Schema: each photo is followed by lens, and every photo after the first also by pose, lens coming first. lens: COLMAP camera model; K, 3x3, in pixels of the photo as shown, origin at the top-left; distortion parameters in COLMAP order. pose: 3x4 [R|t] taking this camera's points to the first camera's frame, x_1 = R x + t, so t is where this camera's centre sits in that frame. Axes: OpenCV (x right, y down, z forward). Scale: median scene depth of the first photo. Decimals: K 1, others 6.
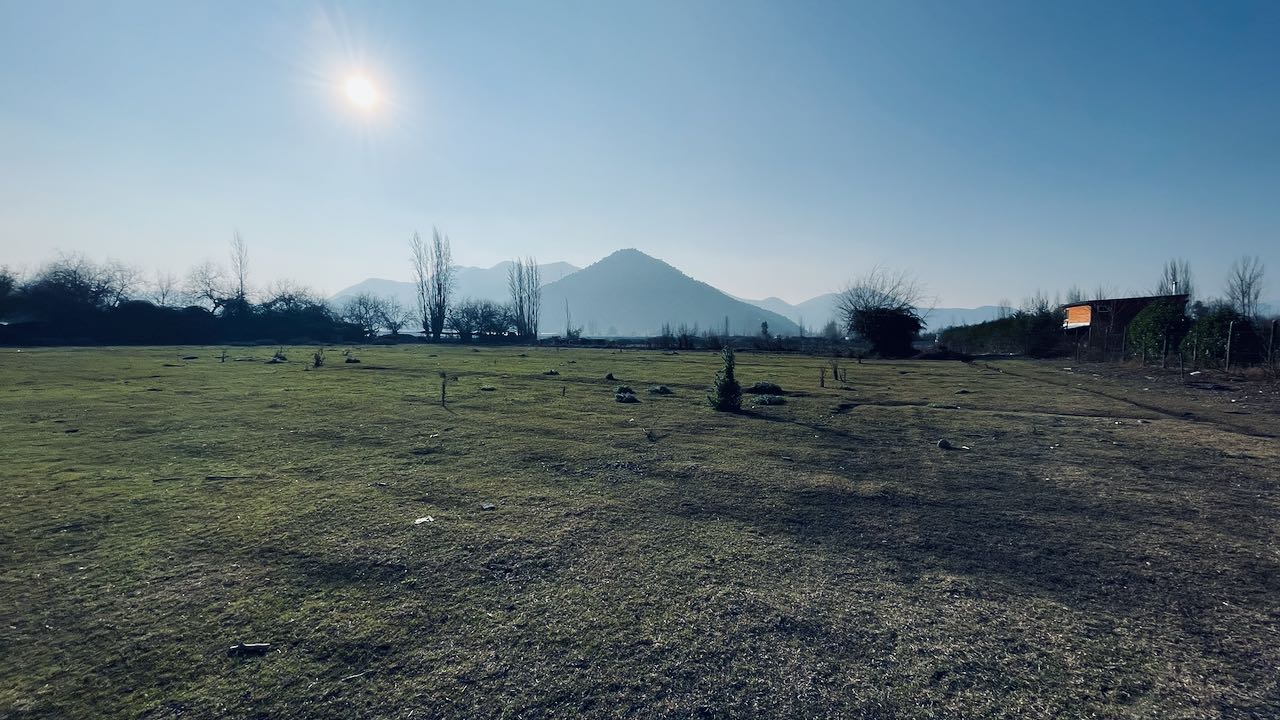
lens RADIAL K [[517.1, 0, 646.4], [0, 517.1, 355.5], [0, 0, 1]] dist [0.000663, -0.000541]
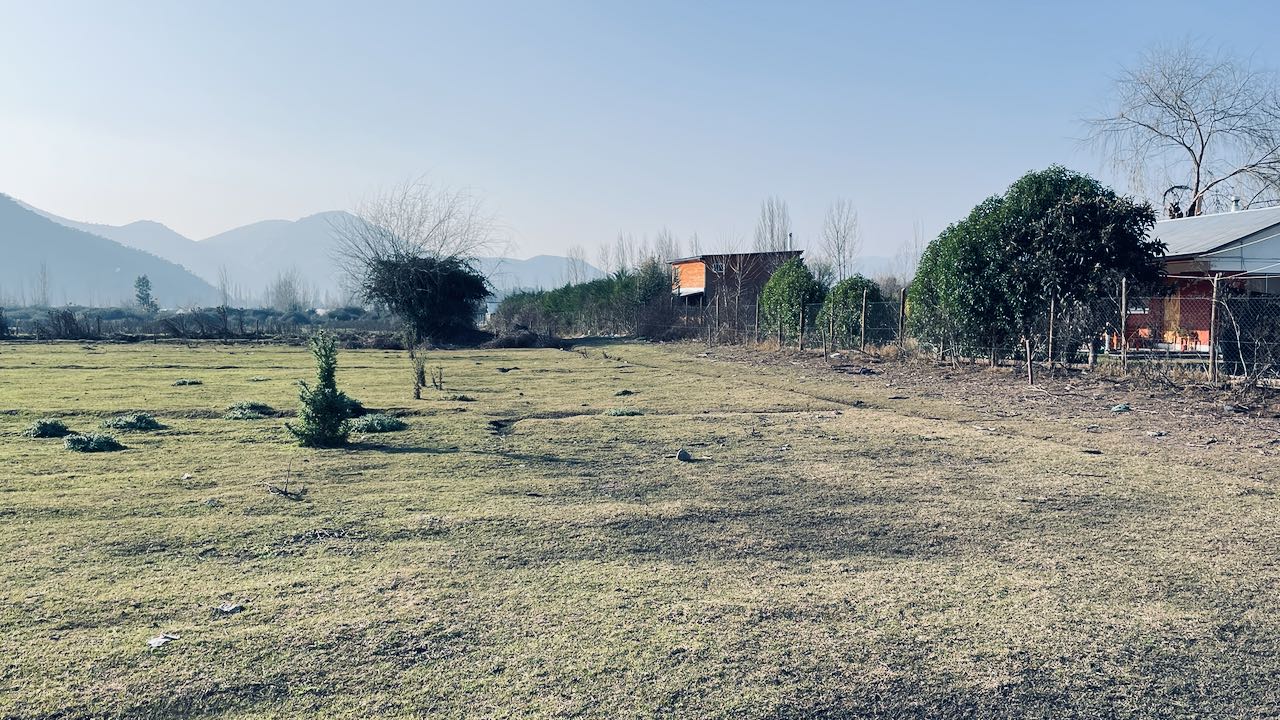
lens RADIAL K [[1039.0, 0, 643.0], [0, 1039.0, 361.2], [0, 0, 1]] dist [0.061481, -0.015304]
pose [[0.780465, -0.035746, 0.624177, -0.170295], [0.026862, 0.999359, 0.023645, -0.001615], [-0.624622, -0.001687, 0.780925, -0.059740]]
